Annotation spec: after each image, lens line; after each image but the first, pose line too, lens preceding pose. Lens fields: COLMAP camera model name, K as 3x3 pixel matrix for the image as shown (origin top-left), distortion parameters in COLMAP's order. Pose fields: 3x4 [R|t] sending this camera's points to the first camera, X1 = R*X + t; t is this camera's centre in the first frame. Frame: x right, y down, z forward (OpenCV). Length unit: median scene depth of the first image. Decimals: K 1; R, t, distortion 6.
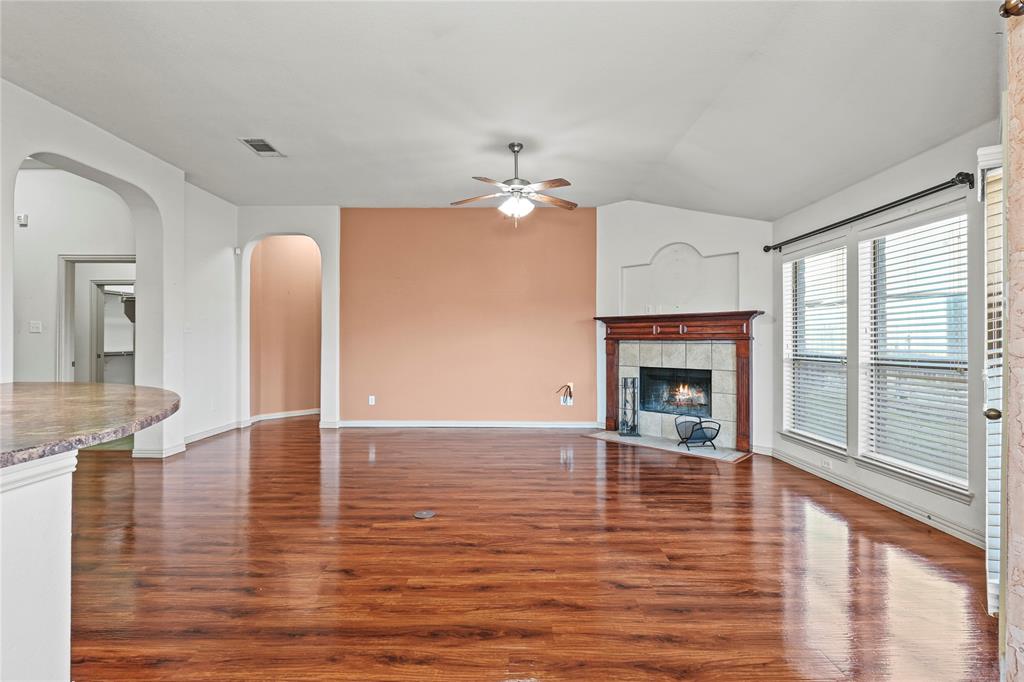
lens RADIAL K [[469.5, 0, 508.1], [0, 469.5, 337.1], [0, 0, 1]] dist [-0.002038, -0.000429]
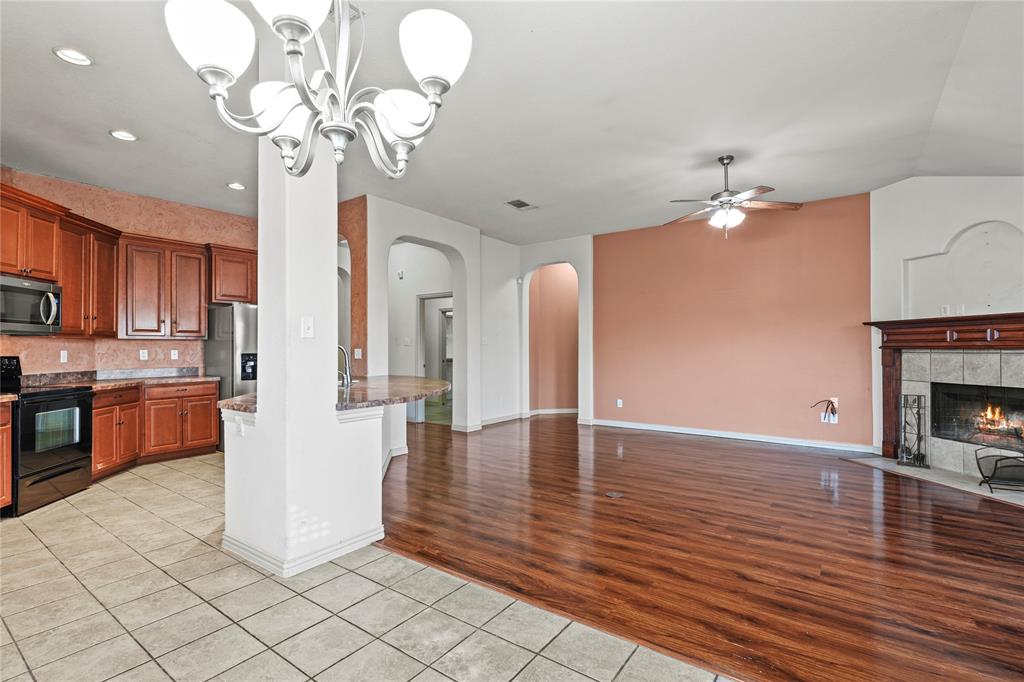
lens RADIAL K [[474.7, 0, 508.7], [0, 474.7, 343.8], [0, 0, 1]] dist [-0.000472, -0.000167]
pose [[0.810005, -0.009239, -0.586350, 0.194295], [0.006345, 0.999955, -0.006991, -0.001638], [0.586389, 0.001943, 0.810027, -0.088810]]
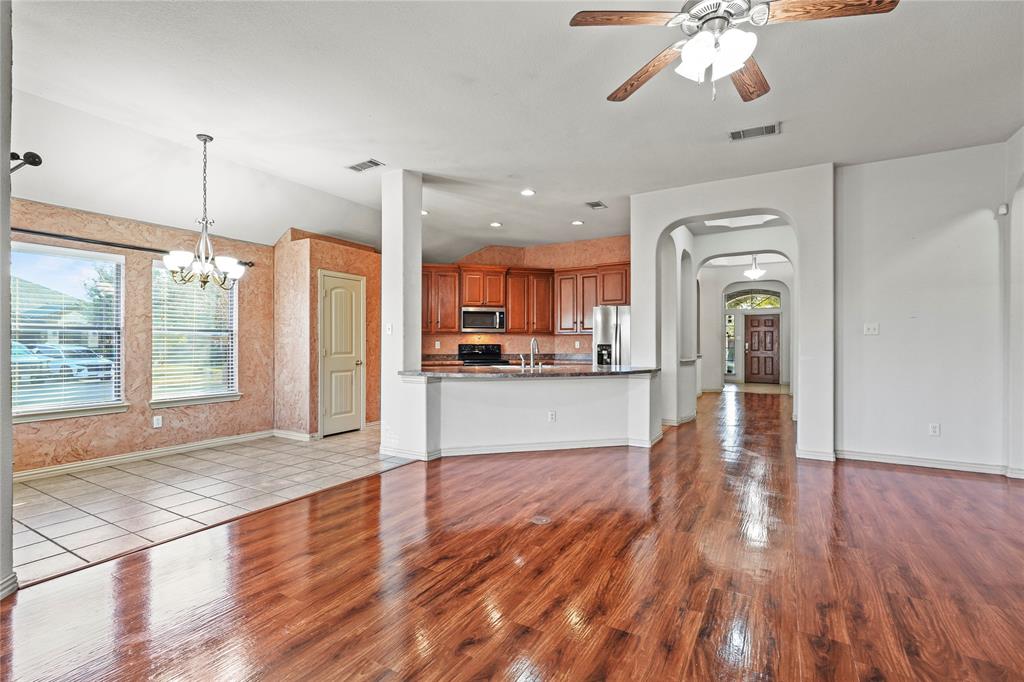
lens RADIAL K [[471.9, 0, 505.0], [0, 471.9, 342.2], [0, 0, 1]] dist [-0.001639, -0.000350]
pose [[-0.509732, -0.001058, -0.860333, 0.428429], [0.002322, 0.999994, -0.002605, 0.005341], [0.860330, -0.003325, -0.509726, 0.873388]]
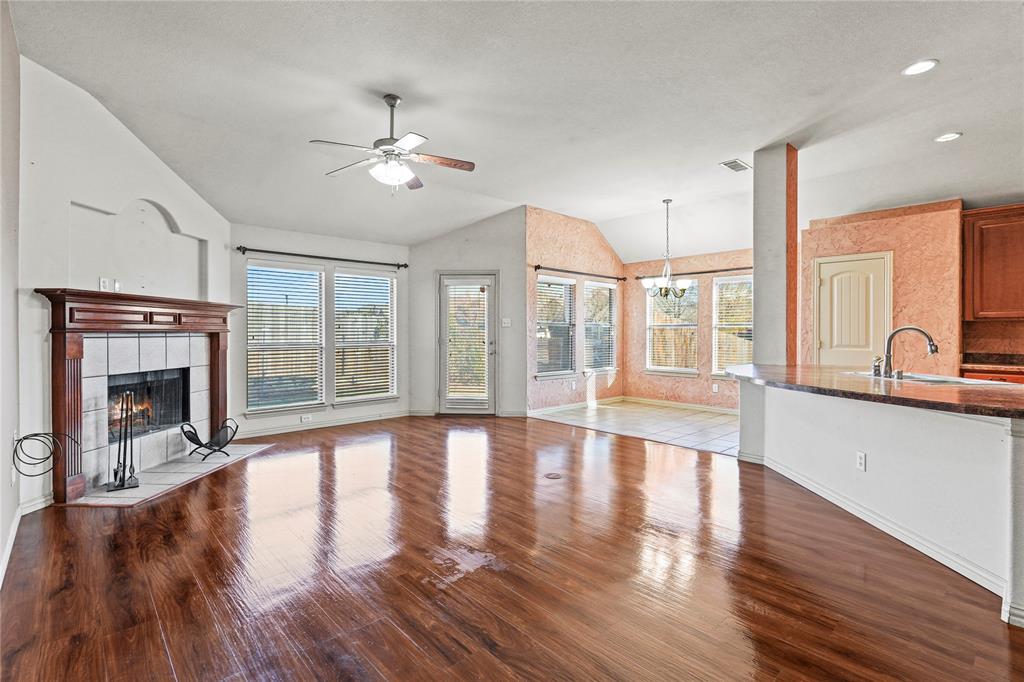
lens RADIAL K [[474.7, 0, 508.7], [0, 474.7, 343.8], [0, 0, 1]] dist [-0.000472, -0.000167]
pose [[-0.683896, -0.018211, 0.729352, -0.612019], [-0.005191, 0.999785, 0.020097, 0.005743], [-0.729561, 0.009958, -0.683843, 1.176208]]
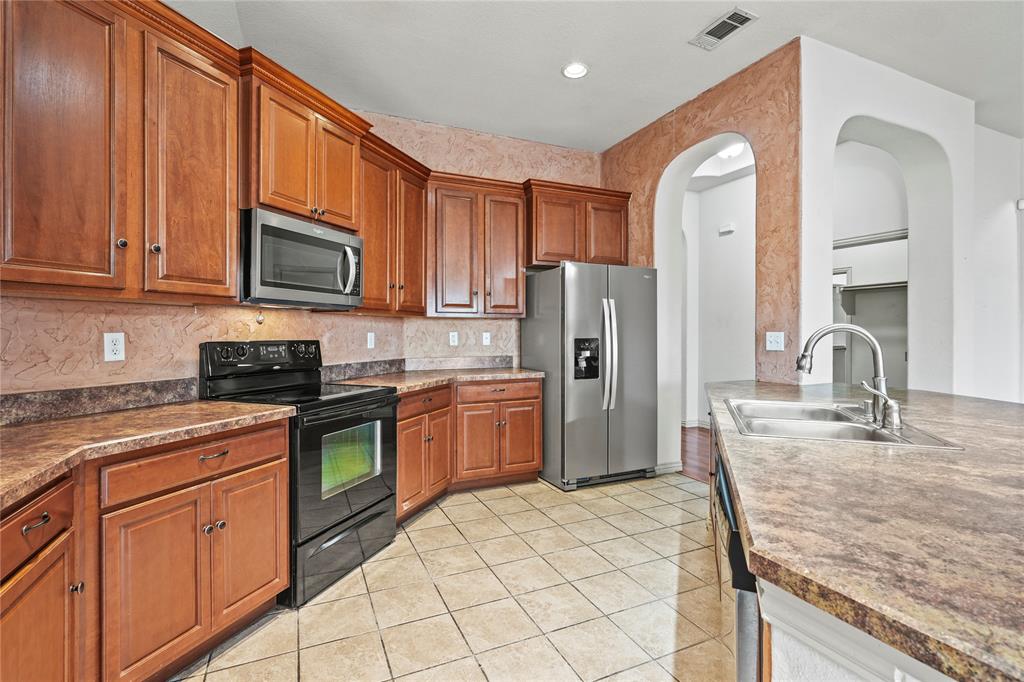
lens RADIAL K [[479.4, 0, 508.9], [0, 479.4, 329.2], [0, 0, 1]] dist [0.002446, 0.000216]
pose [[0.414103, -0.004934, -0.910217, -0.298267], [0.002333, 0.999988, -0.004360, -0.001690], [0.910227, -0.000319, 0.414110, 0.038089]]
